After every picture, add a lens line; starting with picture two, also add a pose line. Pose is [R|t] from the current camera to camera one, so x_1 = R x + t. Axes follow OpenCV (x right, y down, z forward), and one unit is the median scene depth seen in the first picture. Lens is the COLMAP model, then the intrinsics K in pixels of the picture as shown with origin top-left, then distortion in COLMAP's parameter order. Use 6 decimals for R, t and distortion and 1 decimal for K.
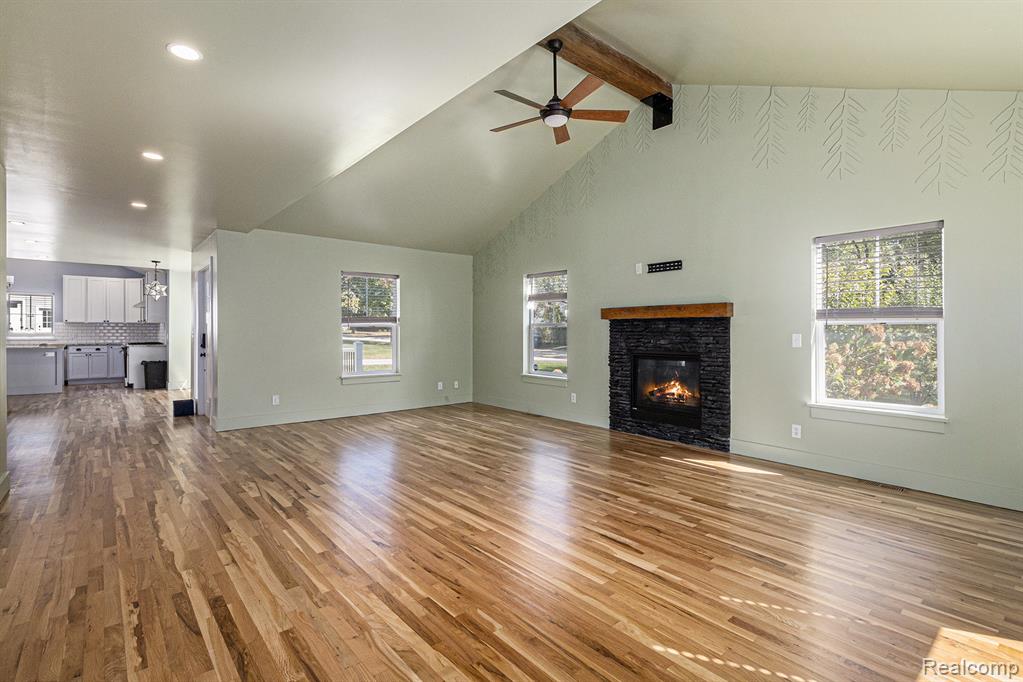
lens RADIAL K [[466.9, 0, 510.9], [0, 466.9, 331.1], [0, 0, 1]] dist [0.001568, 0.000162]
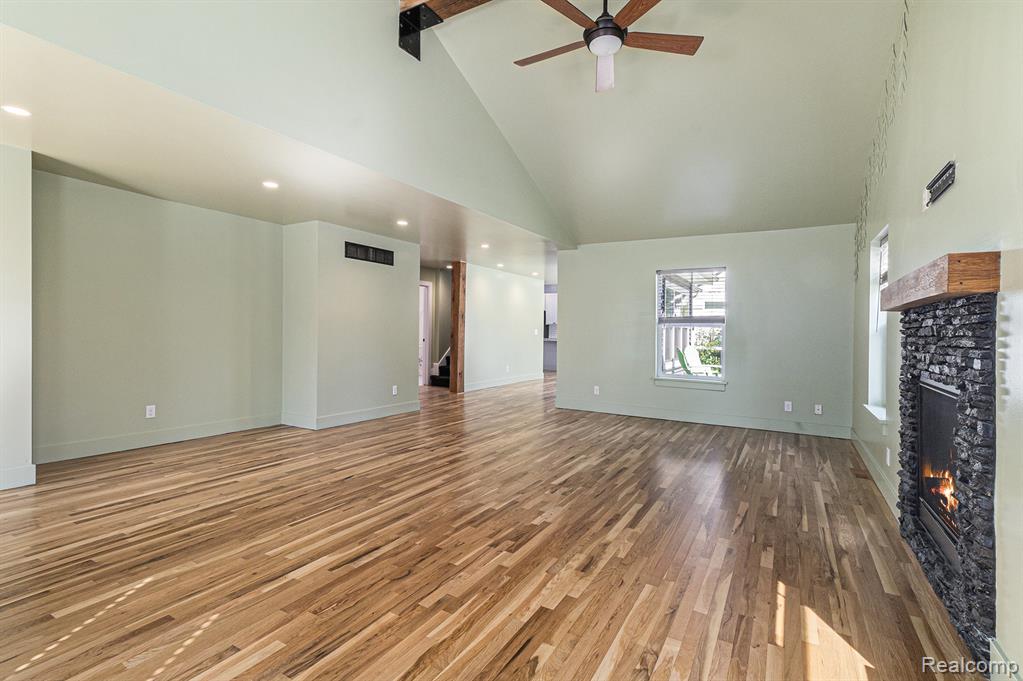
lens RADIAL K [[466.9, 0, 510.9], [0, 466.9, 330.6], [0, 0, 1]] dist [0.001568, 0.000162]
pose [[0.360017, 0.005520, -0.932929, 0.742850], [-0.017006, 0.999855, -0.000646, 0.007159], [0.932791, 0.016098, 0.360059, 0.595902]]
